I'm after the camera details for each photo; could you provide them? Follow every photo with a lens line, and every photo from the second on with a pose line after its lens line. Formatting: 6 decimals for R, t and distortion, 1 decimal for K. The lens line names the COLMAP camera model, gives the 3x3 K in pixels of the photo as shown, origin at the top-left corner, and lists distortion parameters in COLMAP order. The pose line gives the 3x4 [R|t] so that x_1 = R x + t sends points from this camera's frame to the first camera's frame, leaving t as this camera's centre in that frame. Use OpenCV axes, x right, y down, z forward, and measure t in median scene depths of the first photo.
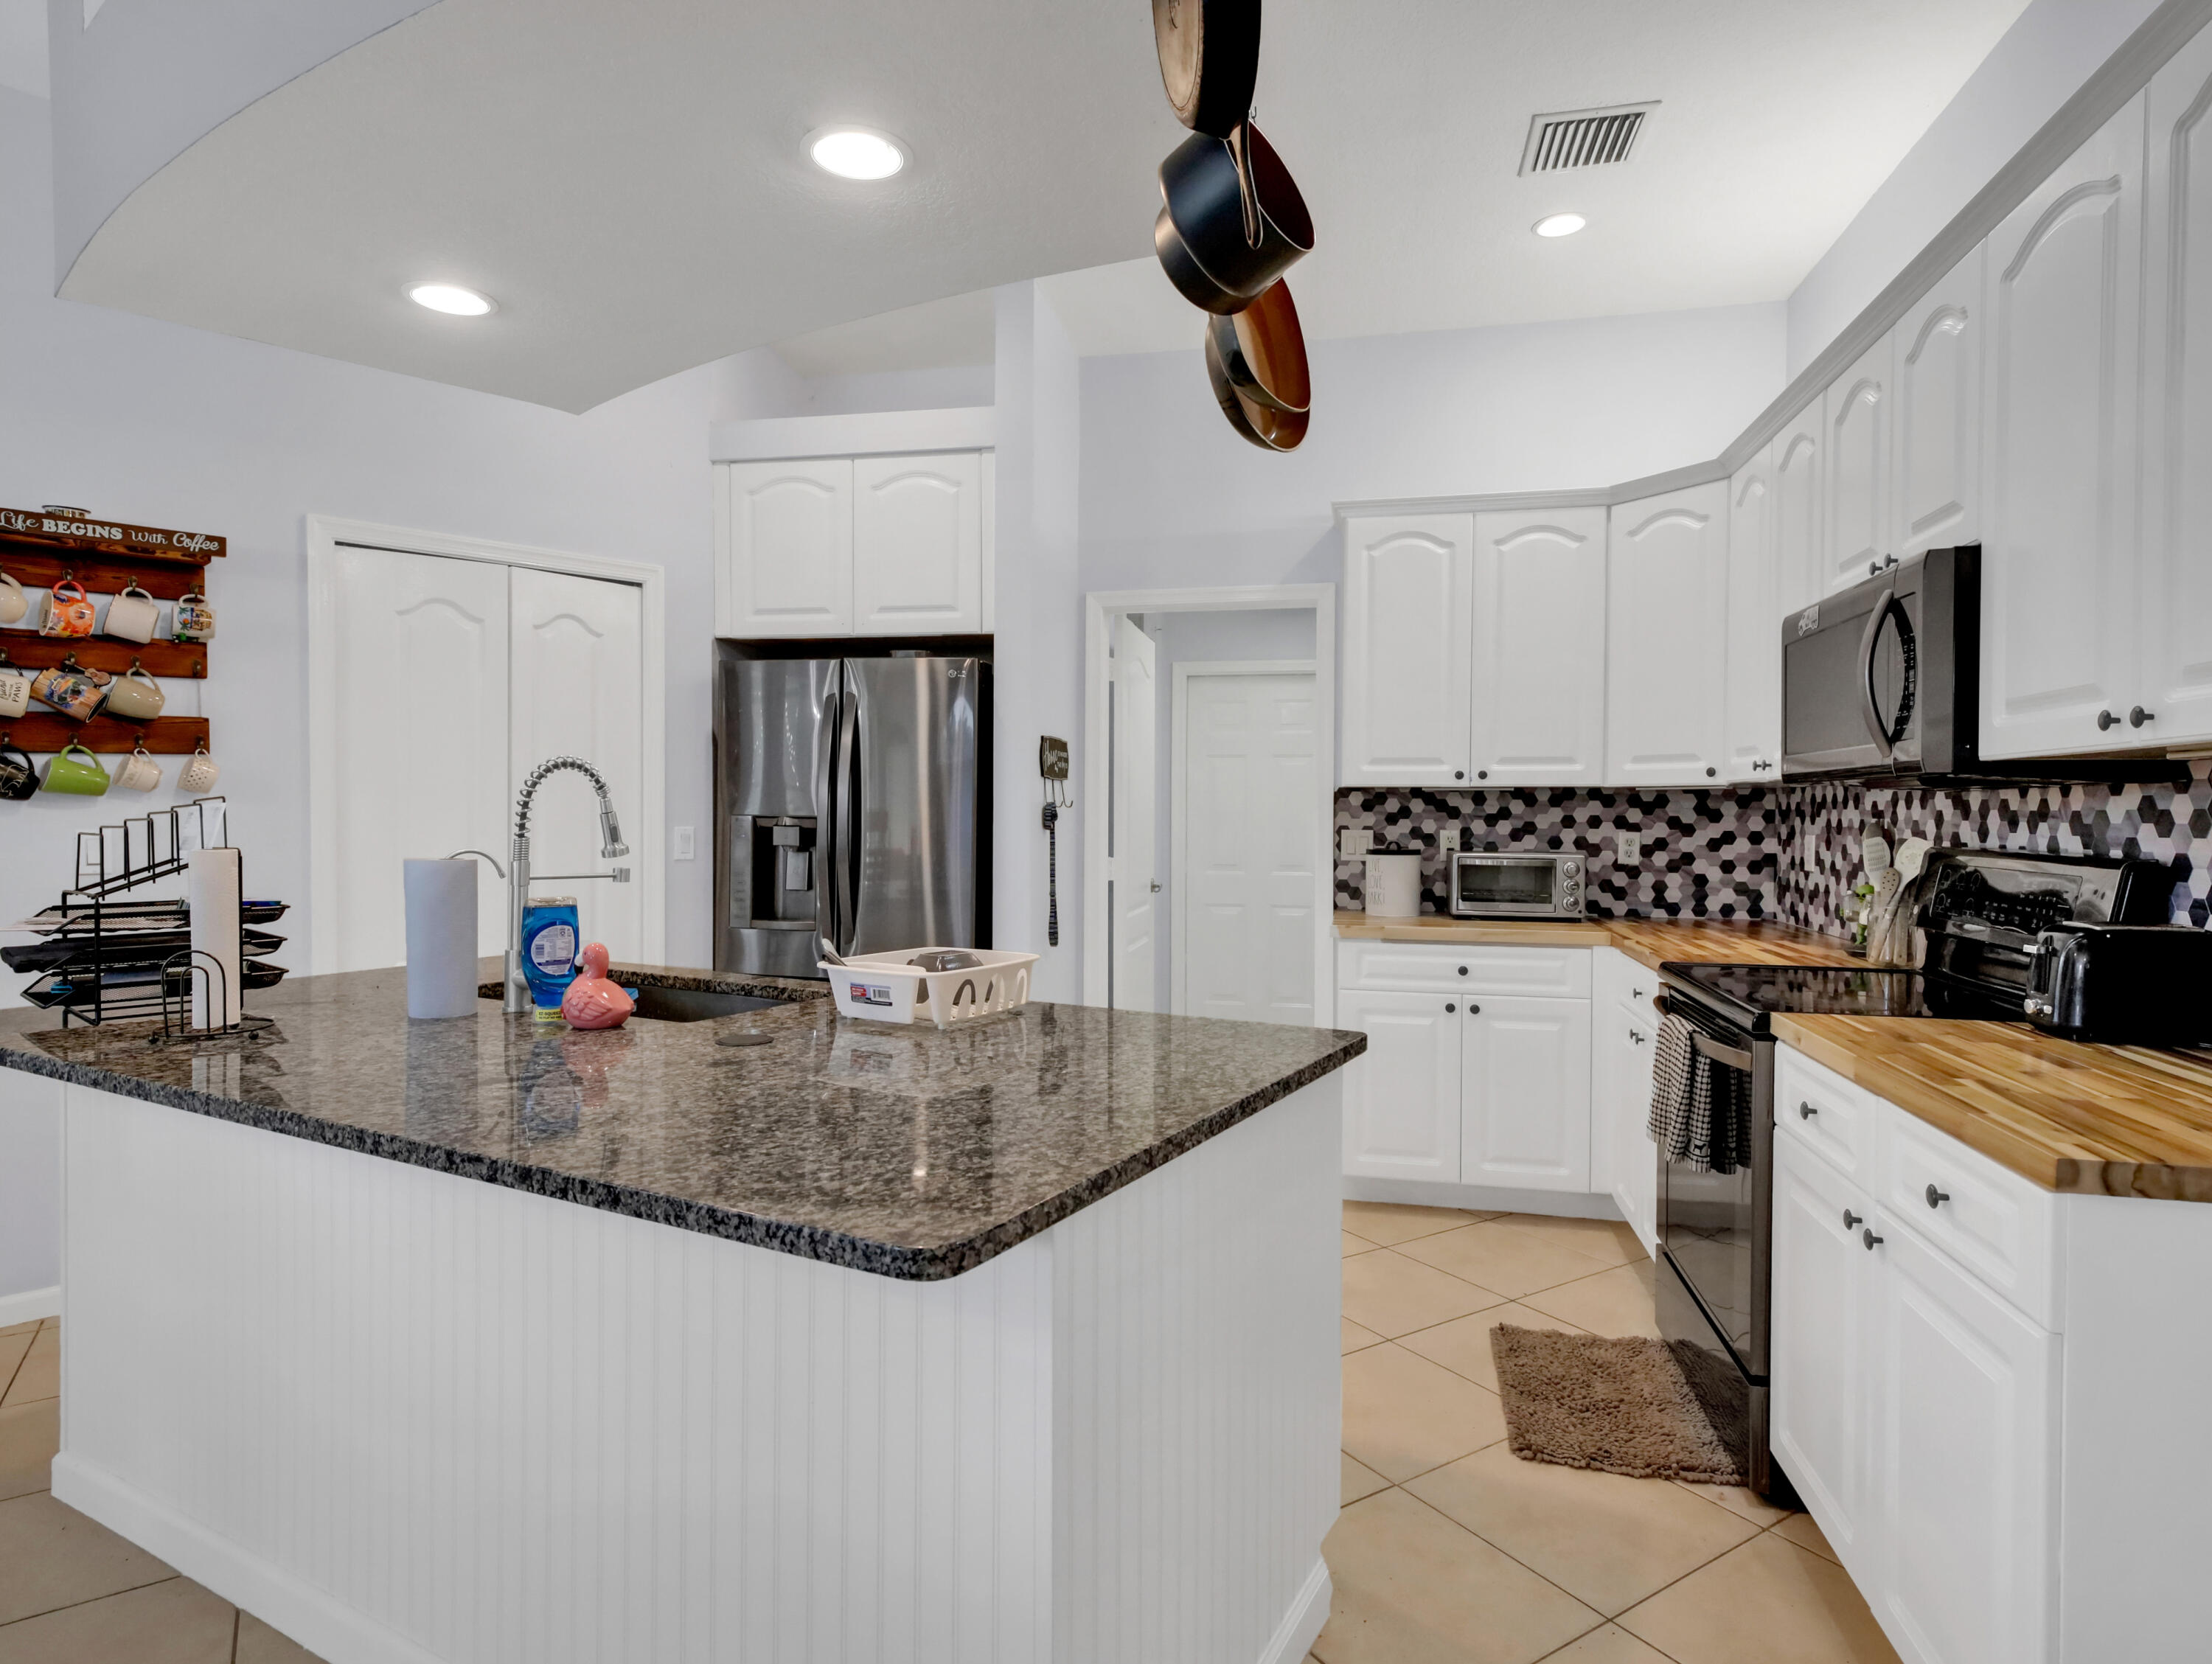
lens RADIAL K [[1211.2, 0, 1098.6], [0, 1211.2, 824.3], [0, 0, 1]] dist [0.009198, -0.006060]
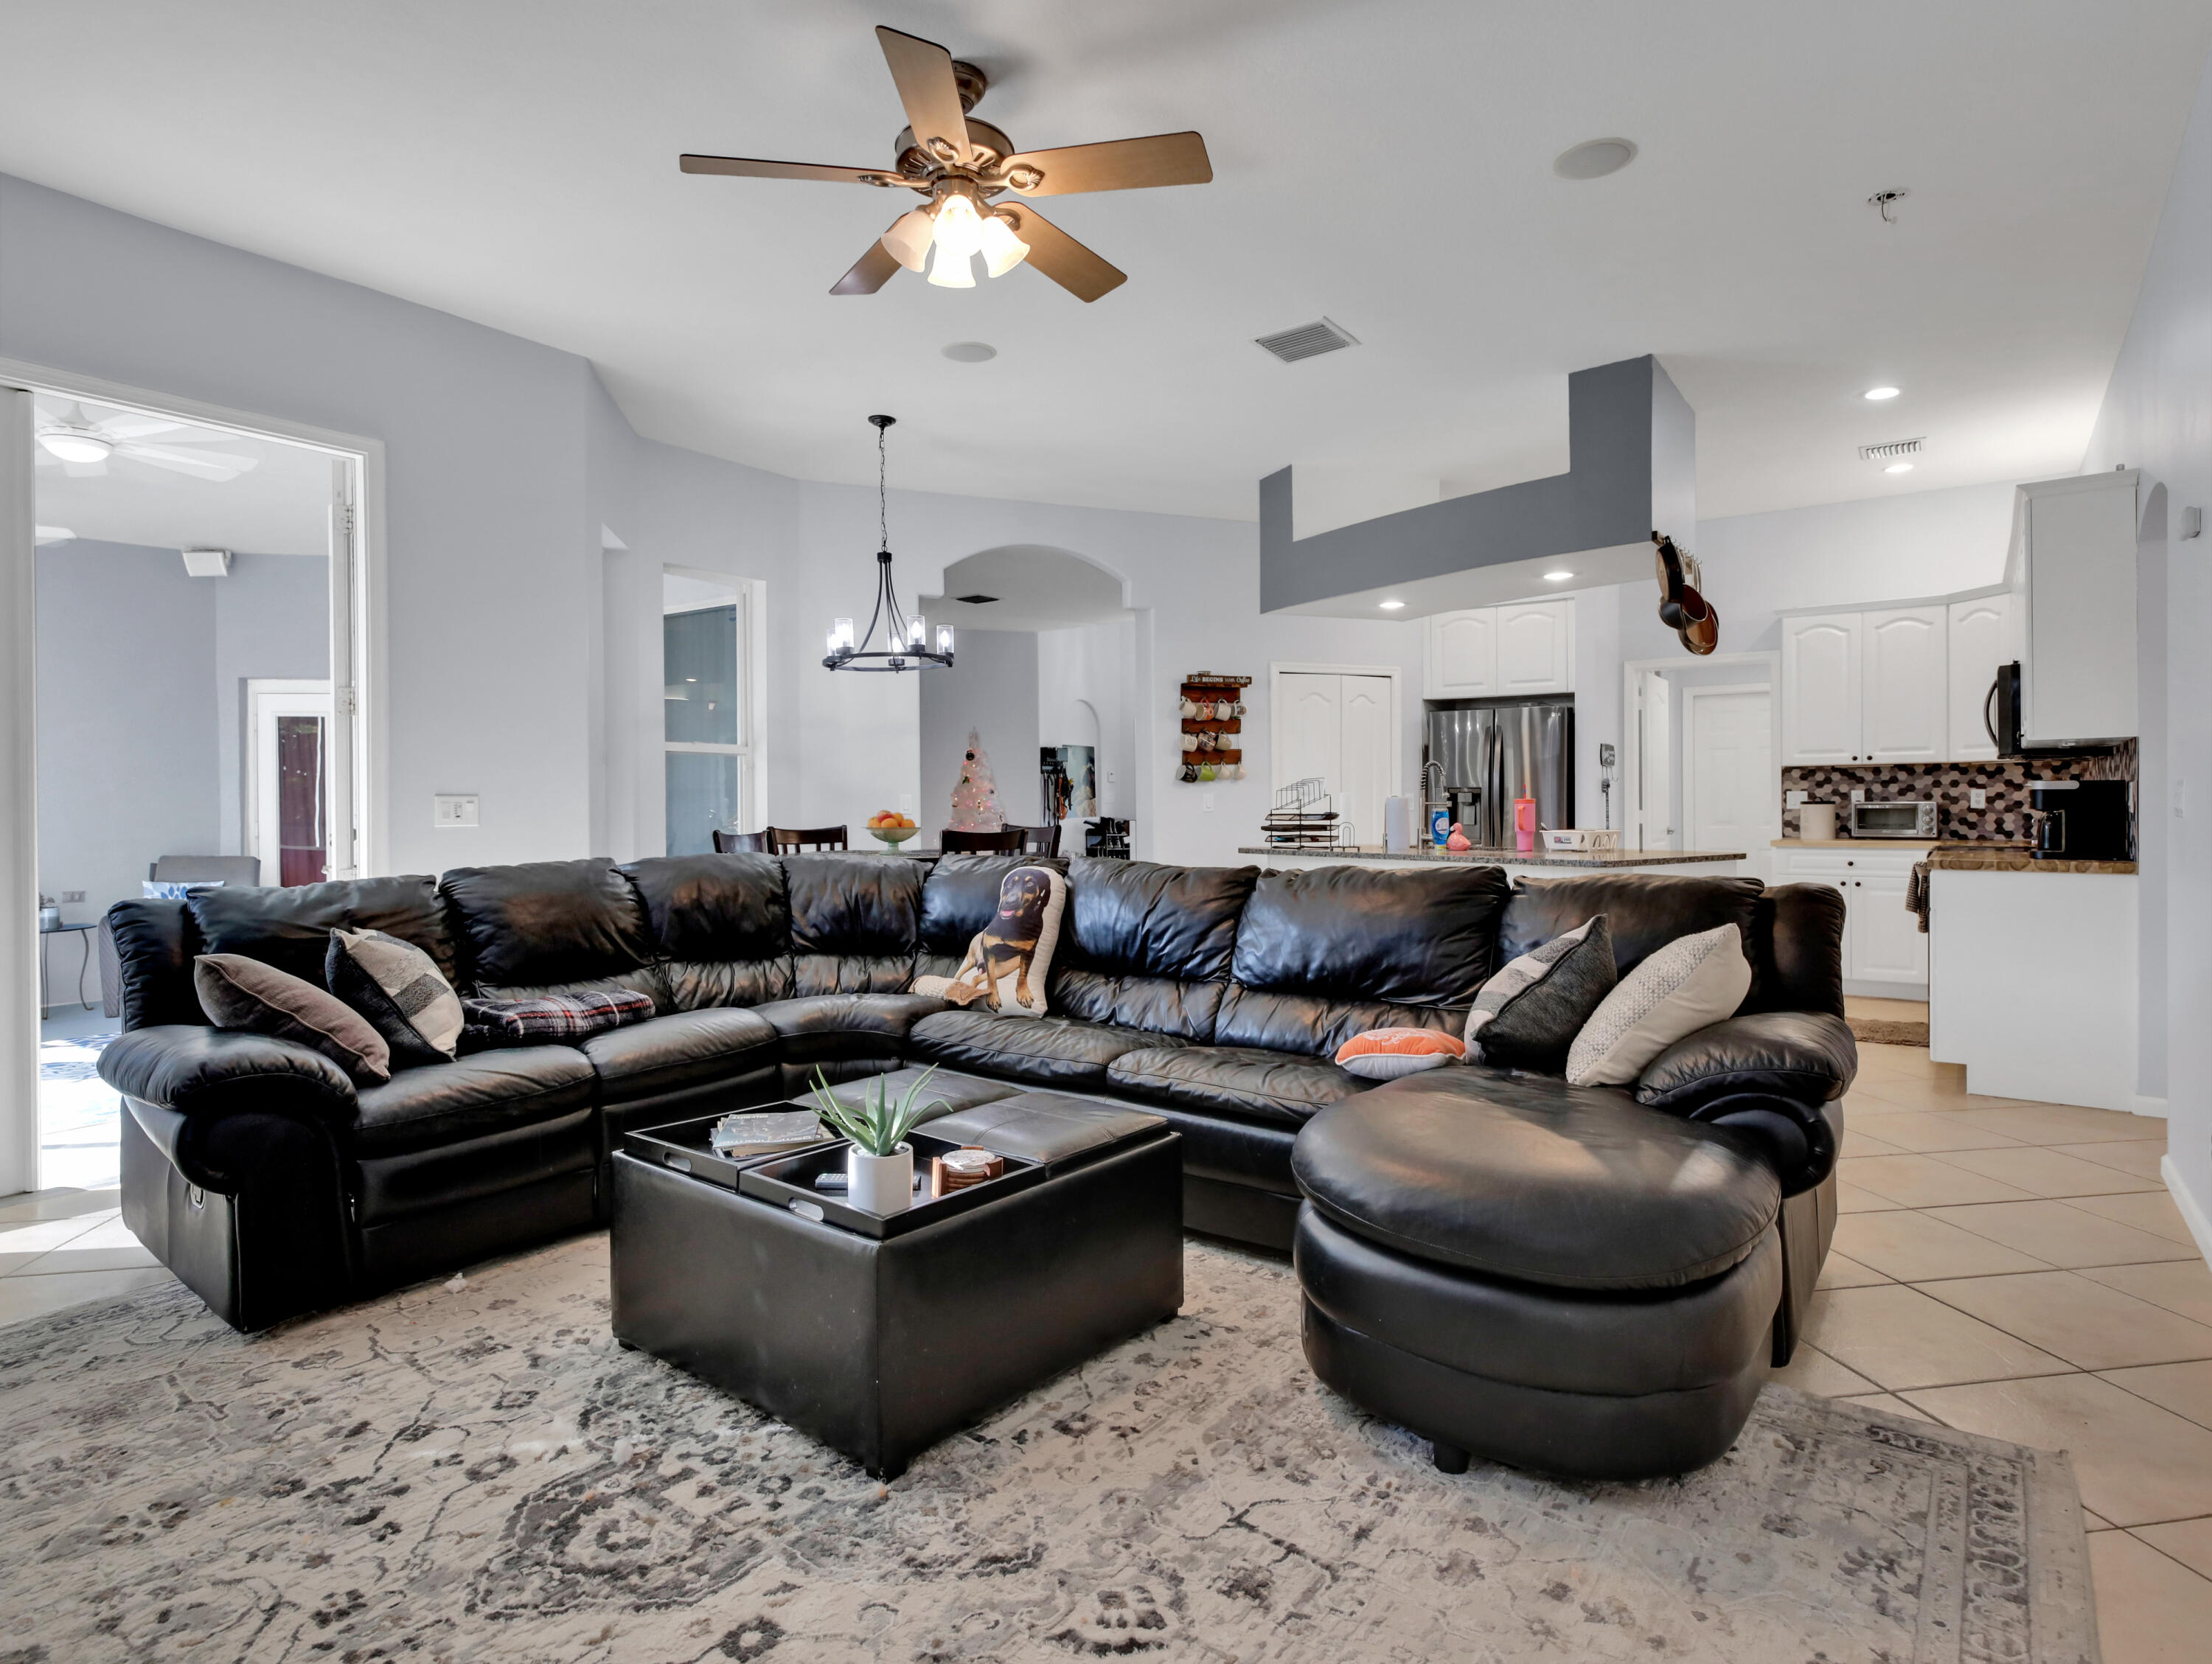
lens RADIAL K [[1211.2, 0, 1098.6], [0, 1211.2, 824.3], [0, 0, 1]] dist [0.009198, -0.006060]
pose [[0.919444, -0.005419, -0.393183, -0.023592], [0.006767, 0.999975, 0.002042, 0.043506], [0.393162, -0.004538, 0.919458, -1.033388]]
